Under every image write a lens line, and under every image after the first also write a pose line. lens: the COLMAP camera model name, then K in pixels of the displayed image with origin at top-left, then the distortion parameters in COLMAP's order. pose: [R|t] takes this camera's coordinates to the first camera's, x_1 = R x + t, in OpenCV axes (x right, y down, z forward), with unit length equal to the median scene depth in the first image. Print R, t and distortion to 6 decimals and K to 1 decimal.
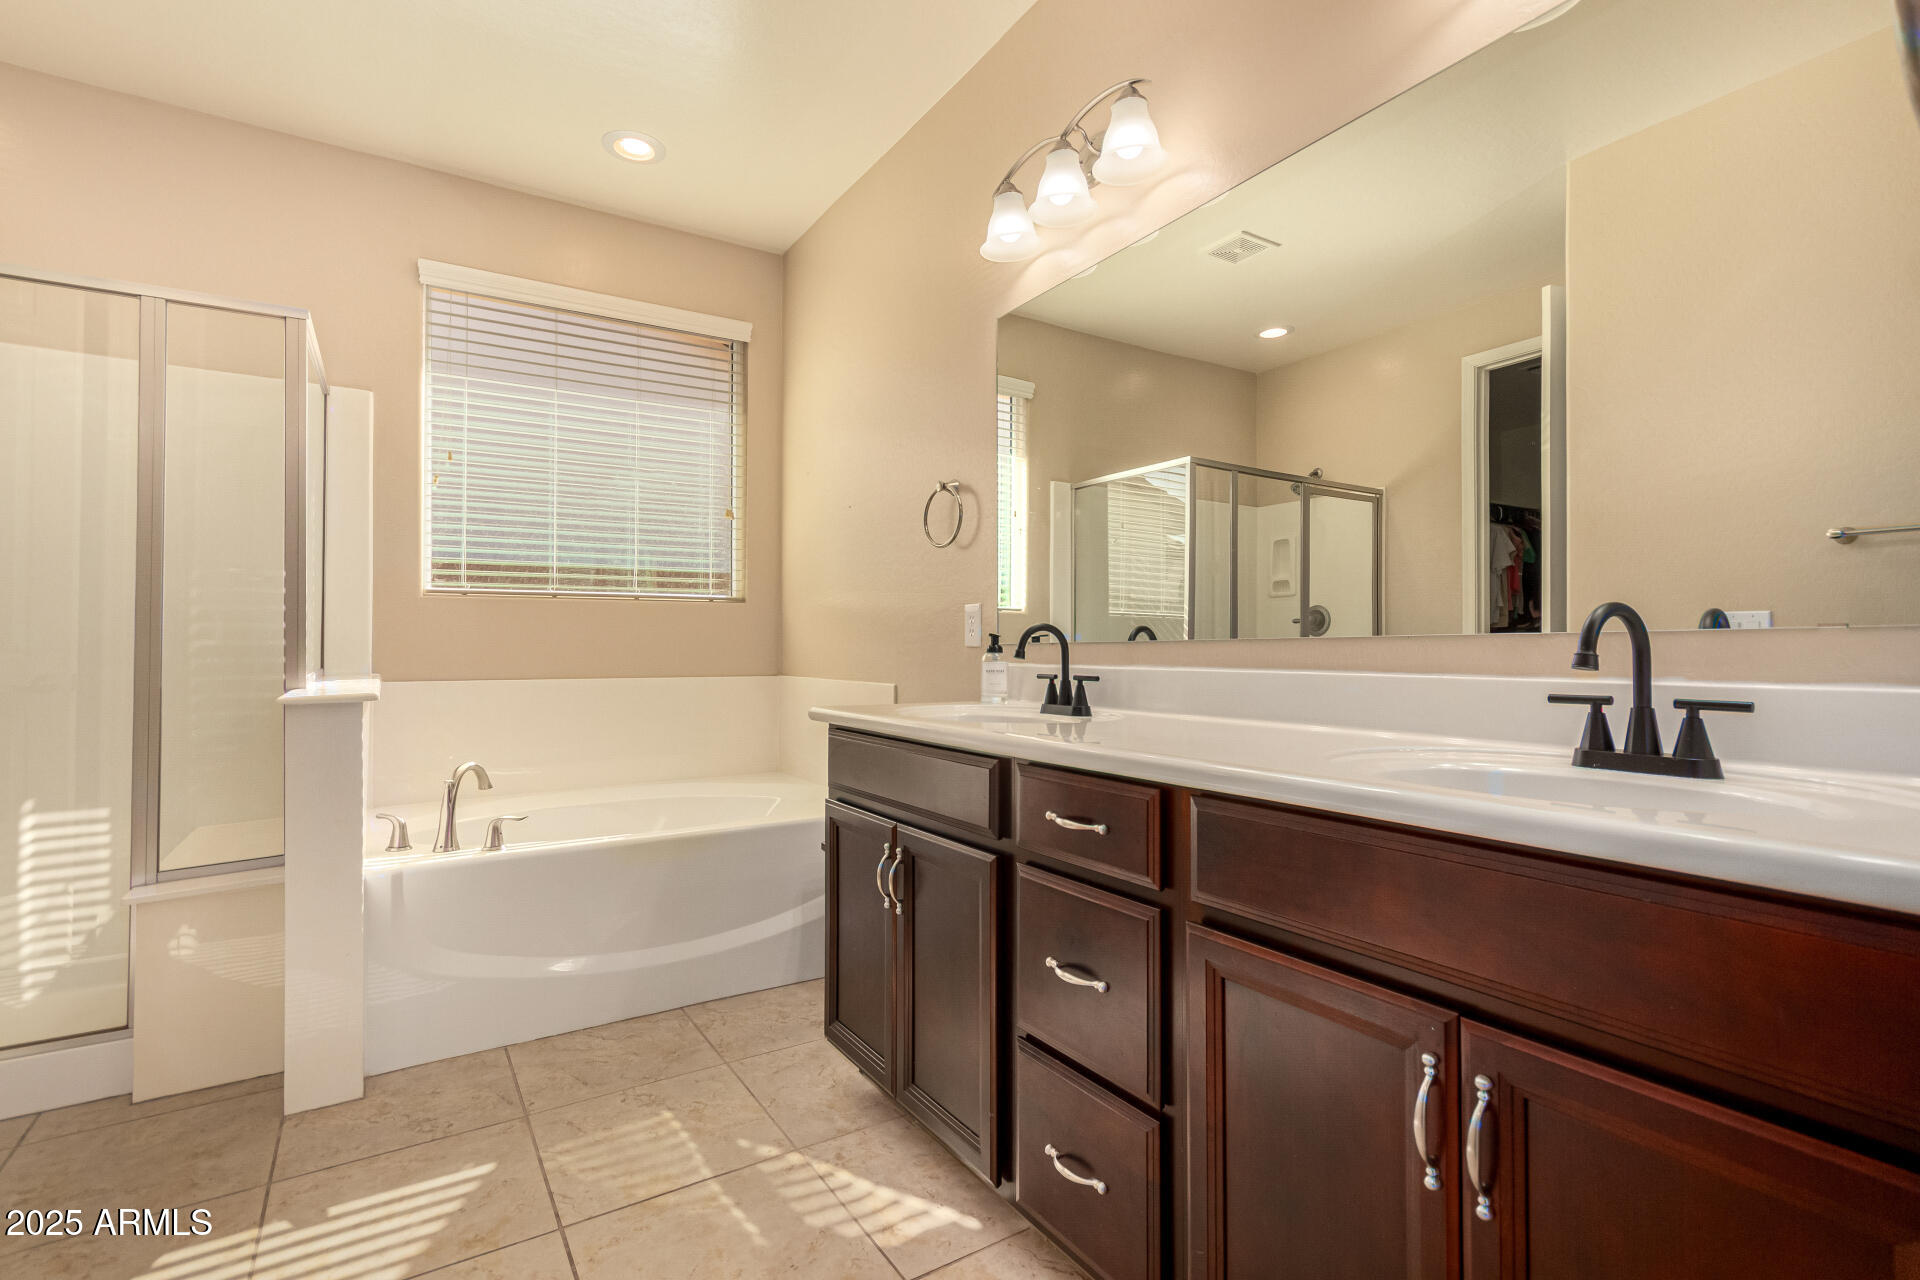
lens RADIAL K [[891.3, 0, 955.4], [0, 891.3, 639.8], [0, 0, 1]] dist [0.003598, 0.000080]
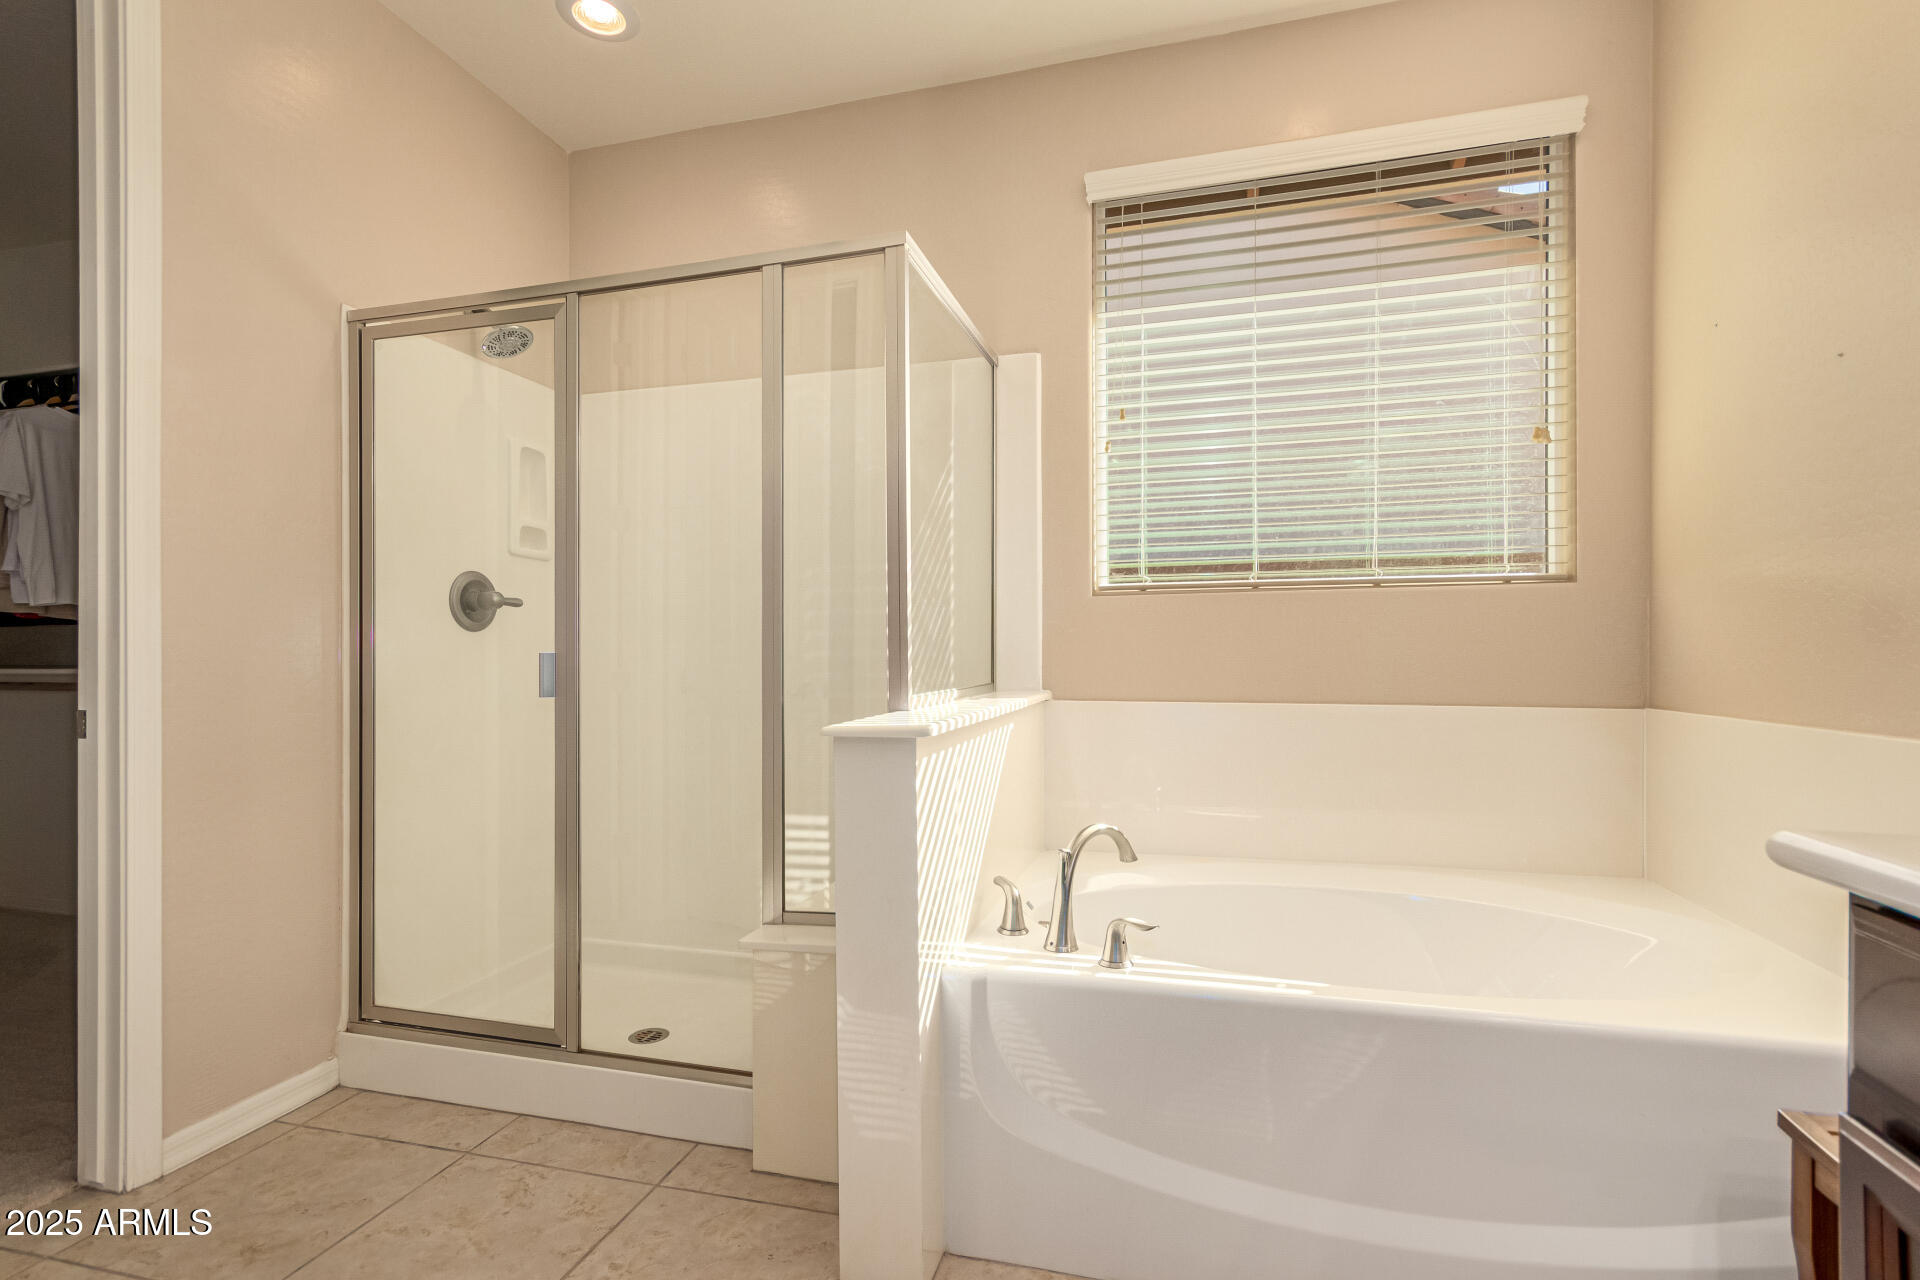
lens RADIAL K [[891.3, 0, 945.5], [0, 891.3, 651.4], [0, 0, 1]] dist [0.003598, 0.000080]
pose [[0.656652, -0.004809, -0.754179, -0.077454], [0.006612, 0.999978, -0.000620, 0.001716], [0.754165, -0.004579, 0.656669, 0.361165]]
